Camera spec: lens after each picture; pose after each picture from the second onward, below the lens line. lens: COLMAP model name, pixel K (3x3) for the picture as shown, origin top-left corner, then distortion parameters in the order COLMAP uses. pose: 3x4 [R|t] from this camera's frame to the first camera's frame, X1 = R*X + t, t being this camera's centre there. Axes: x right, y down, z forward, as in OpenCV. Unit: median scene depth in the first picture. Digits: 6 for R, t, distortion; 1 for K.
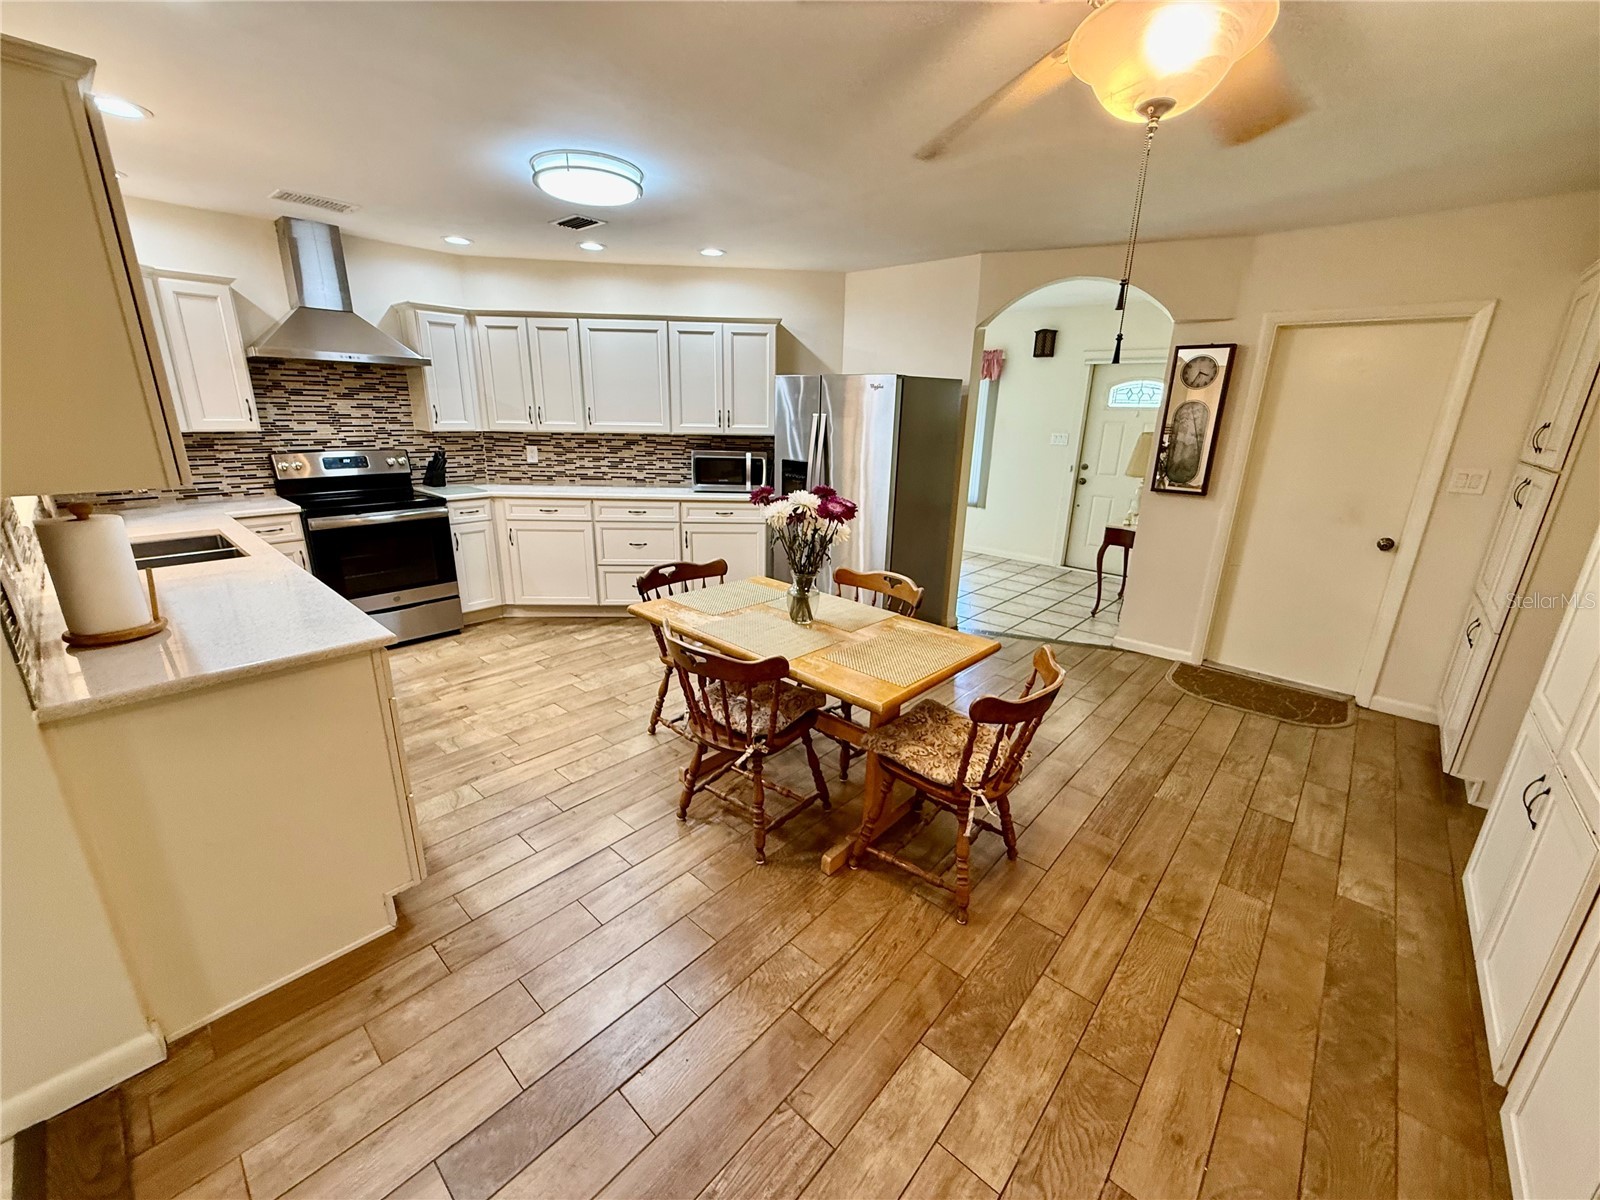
lens RADIAL K [[638.4, 0, 795.2], [0, 638.4, 598.4], [0, 0, 1]] dist [0.000379, 0.000166]
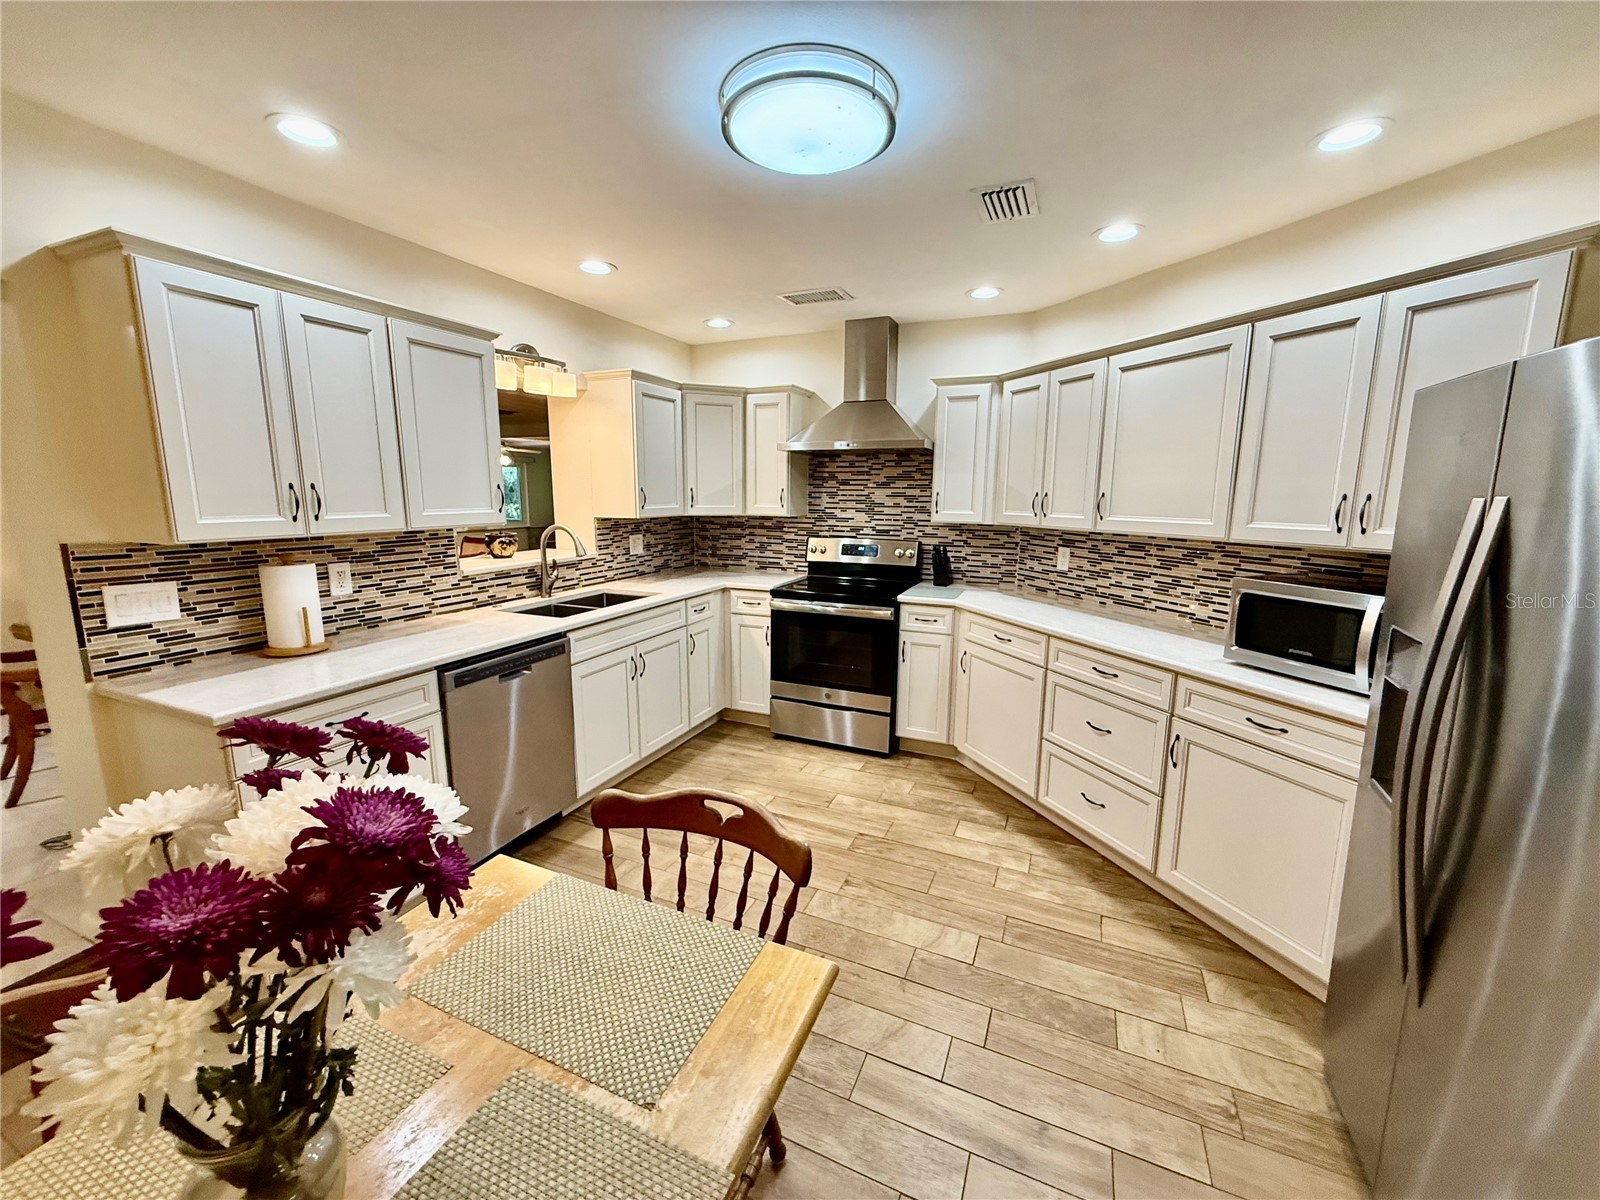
lens RADIAL K [[638.4, 0, 795.2], [0, 638.4, 598.4], [0, 0, 1]] dist [0.000379, 0.000166]
pose [[0.307580, 0.138992, -0.941316, 0.195371], [-0.276471, 0.959649, 0.051361, -0.157595], [0.910472, 0.244449, 0.333596, 0.574456]]
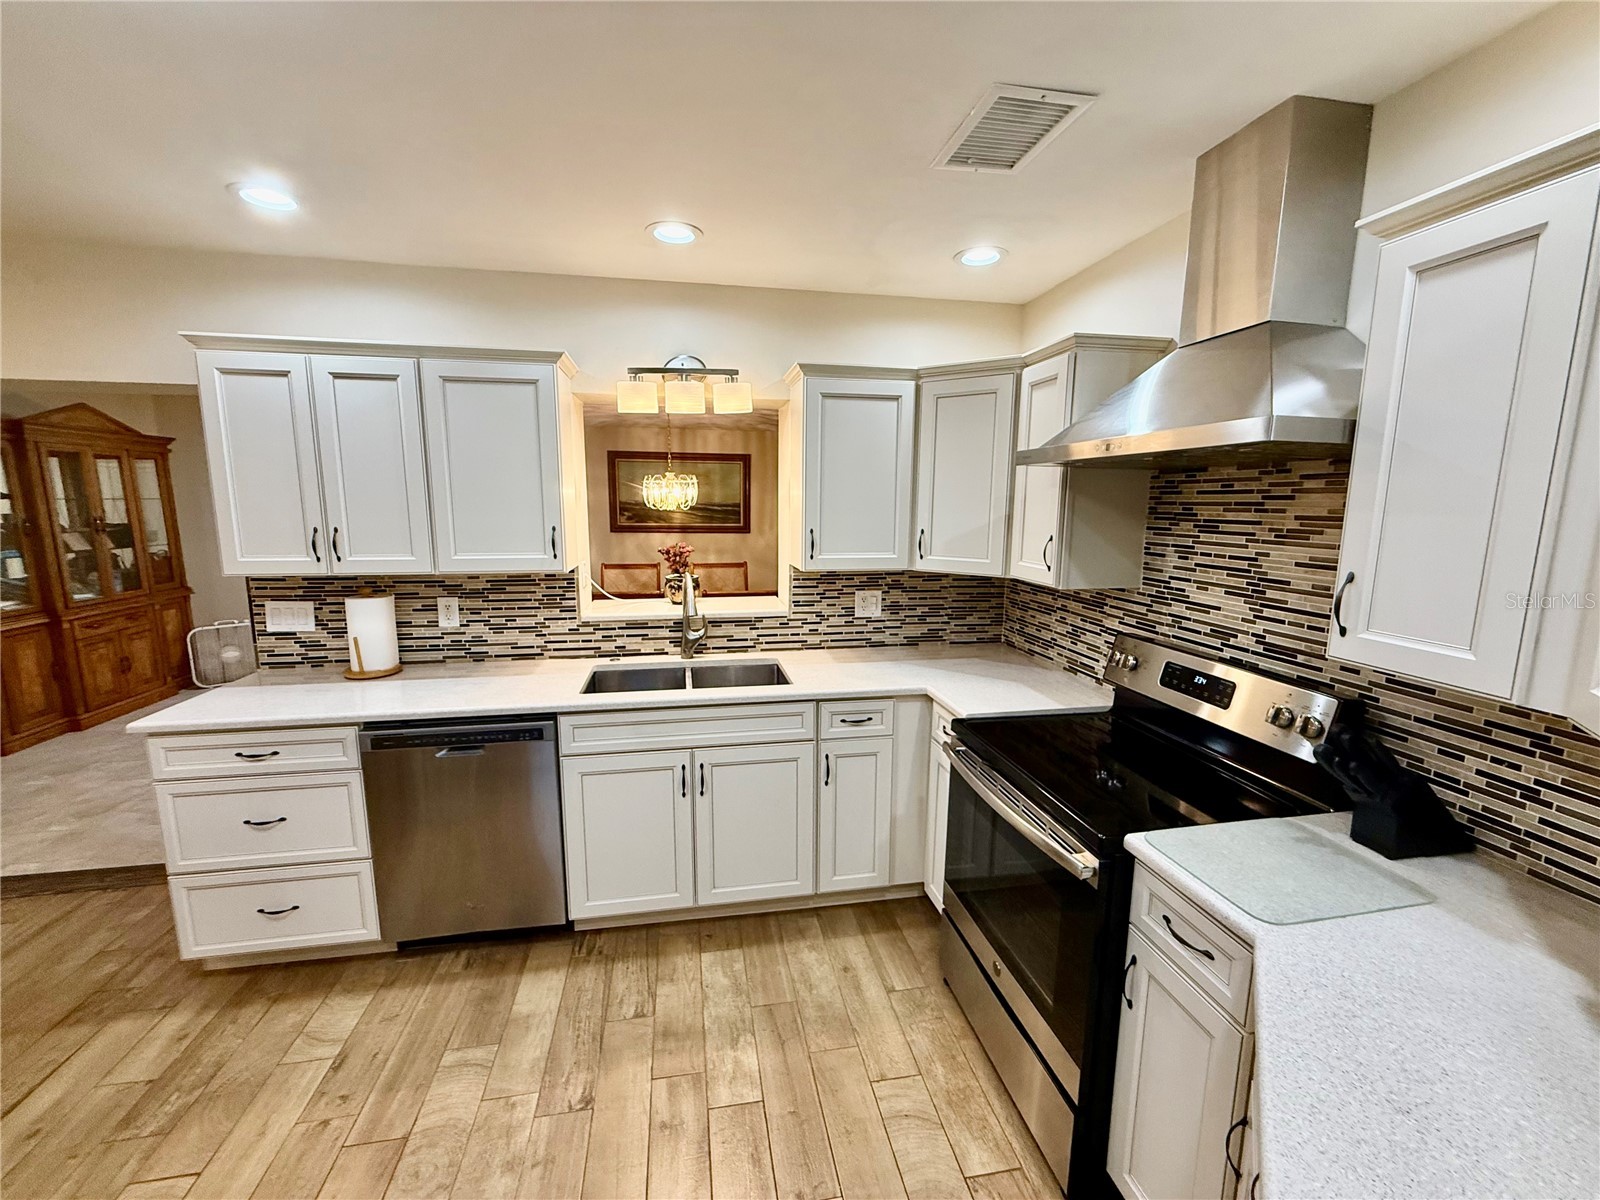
lens RADIAL K [[638.4, 0, 795.2], [0, 638.4, 598.4], [0, 0, 1]] dist [0.000379, 0.000166]
pose [[-0.612892, 0.090841, -0.784928, -0.197835], [-0.251369, 0.919349, 0.302673, -0.314328], [0.749118, 0.382812, -0.540627, 0.967848]]
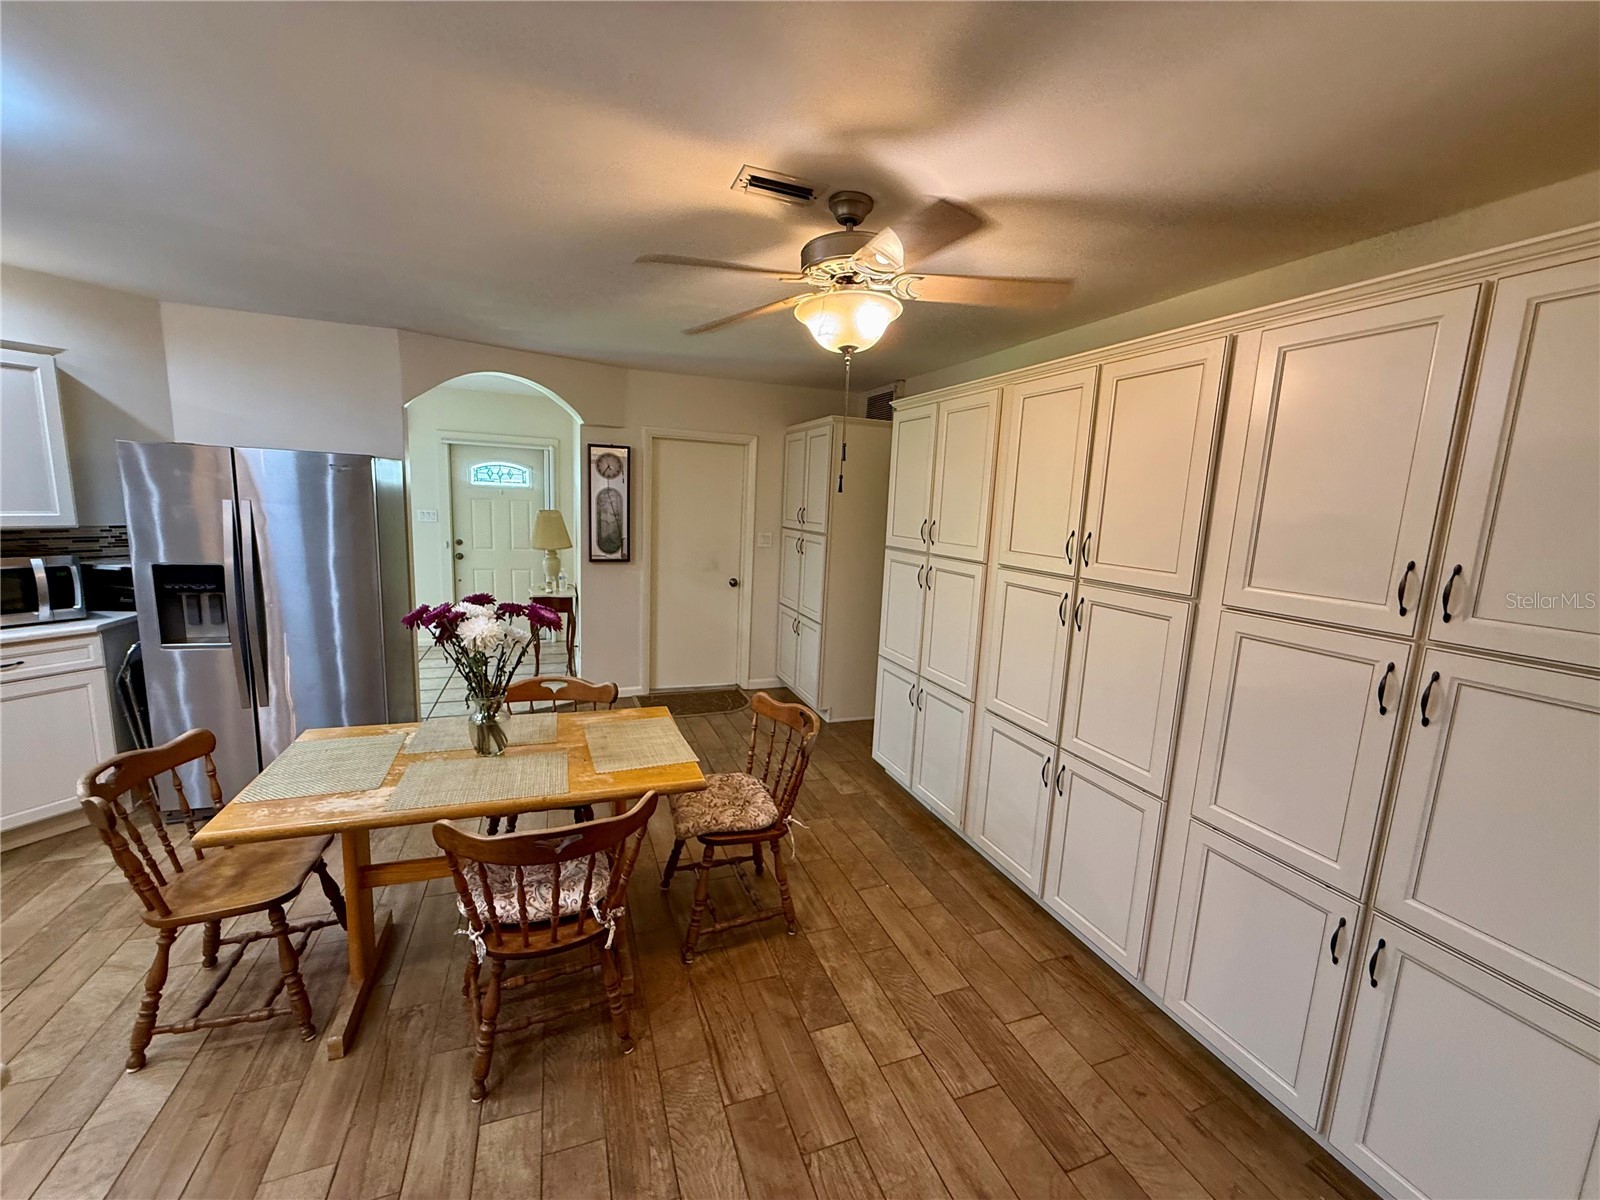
lens RADIAL K [[638.4, 0, 795.2], [0, 638.4, 598.4], [0, 0, 1]] dist [0.000379, 0.000166]
pose [[0.462095, -0.139419, 0.875803, -0.288028], [0.222491, 0.974206, 0.037692, -0.058457], [-0.858467, 0.177441, 0.481195, 0.113619]]
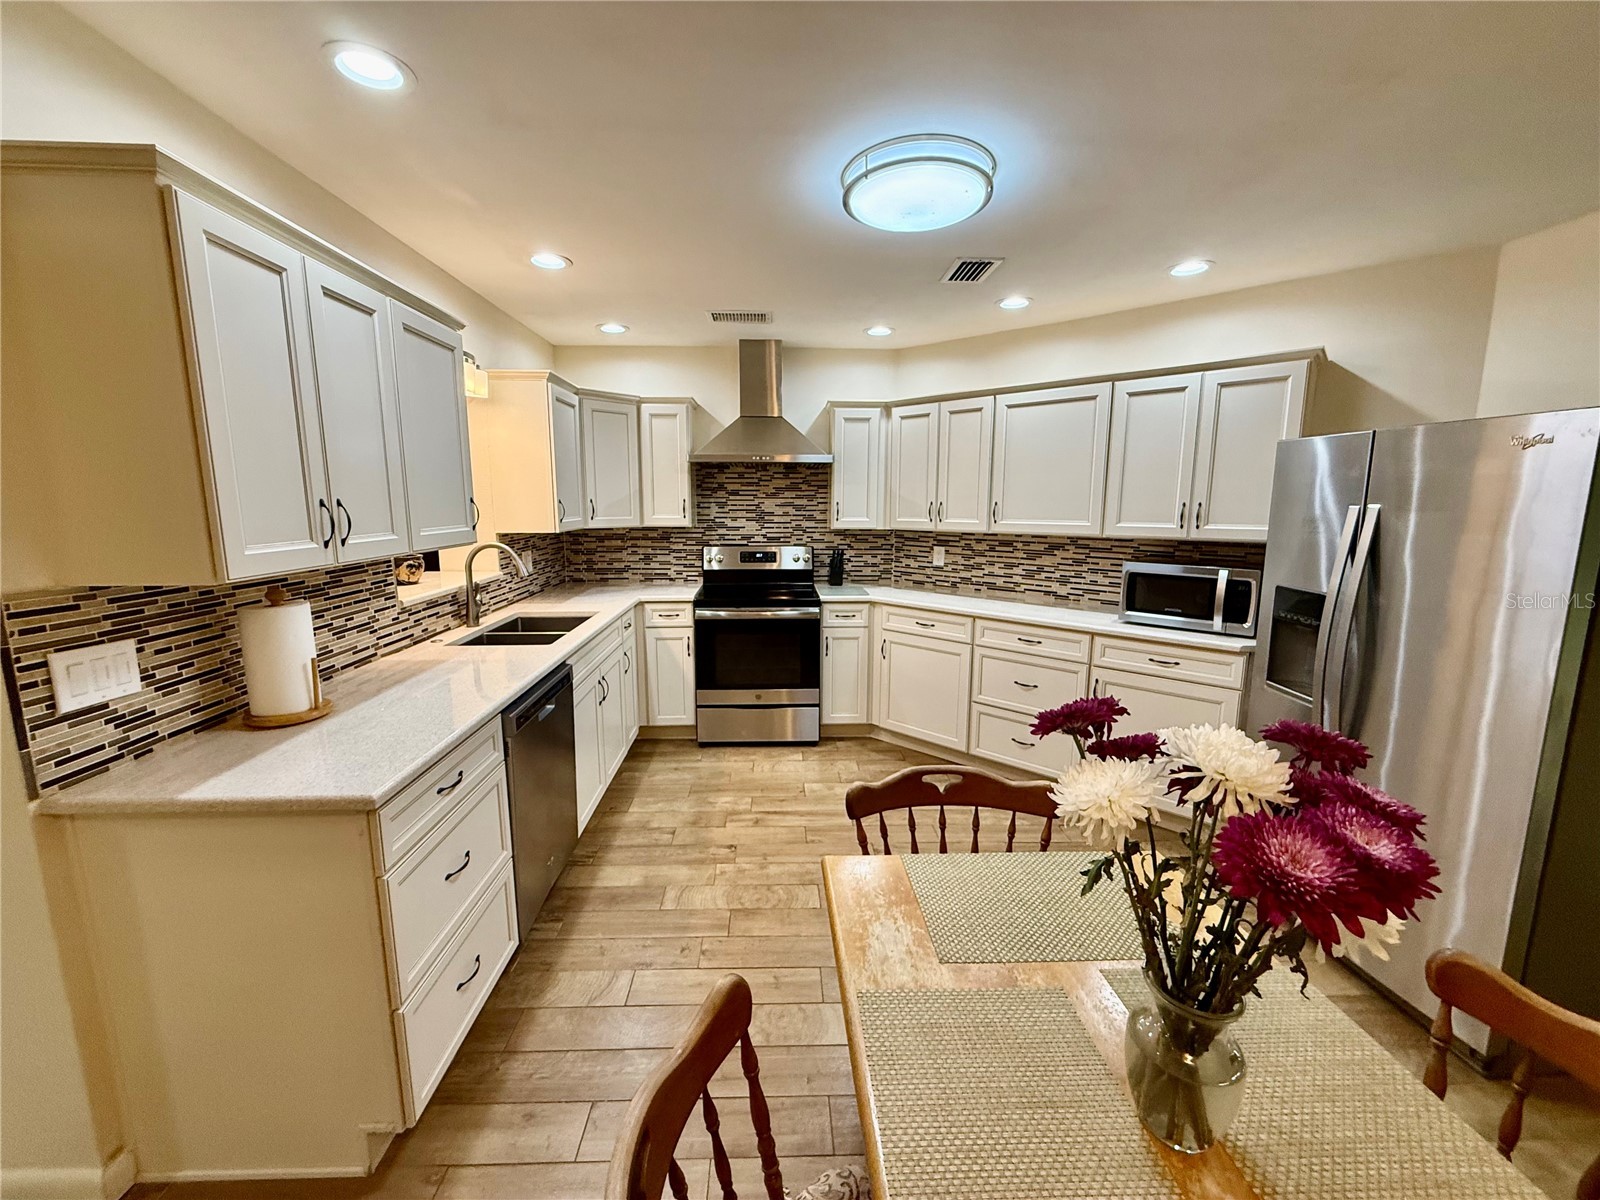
lens RADIAL K [[638.4, 0, 795.2], [0, 638.4, 598.4], [0, 0, 1]] dist [0.000379, 0.000166]
pose [[0.693364, 0.090252, -0.714913, 0.084795], [-0.196099, 0.978314, -0.066684, -0.085527], [0.693391, 0.186430, 0.696026, 0.317107]]
